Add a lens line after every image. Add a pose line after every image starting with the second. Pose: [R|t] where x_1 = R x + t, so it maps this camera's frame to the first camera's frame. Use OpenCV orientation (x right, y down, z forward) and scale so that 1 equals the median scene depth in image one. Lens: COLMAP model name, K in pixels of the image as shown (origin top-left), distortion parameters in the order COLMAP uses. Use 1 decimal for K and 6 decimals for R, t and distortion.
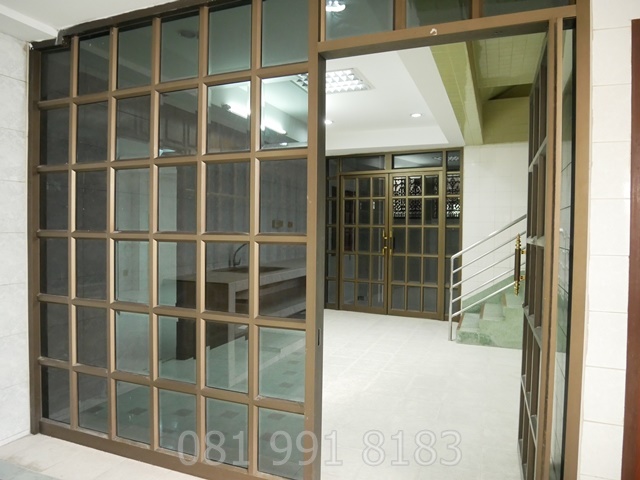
lens RADIAL K [[448.7, 0, 320.0], [0, 448.7, 240.0], [0, 0, 1]] dist [-0.002023, -0.000133]
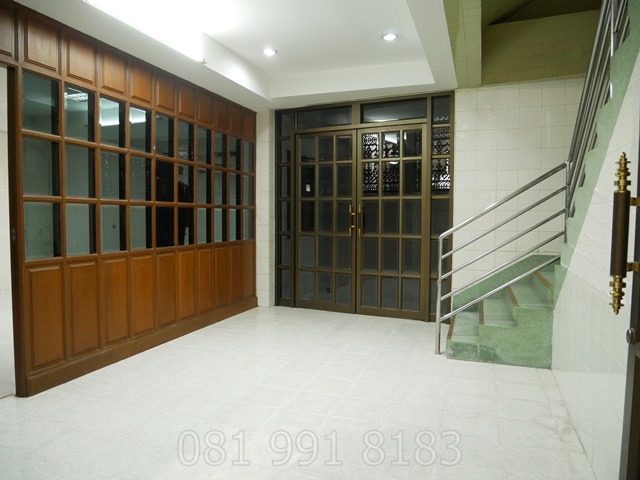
lens RADIAL K [[434.4, 0, 320.0], [0, 434.4, 240.0], [0, 0, 1]] dist [-0.000512, 0.000298]
pose [[0.999656, -0.008132, 0.024926, 0.073037], [0.007461, 0.999611, 0.026870, 0.020364], [-0.025135, -0.026675, 0.999328, 0.266782]]
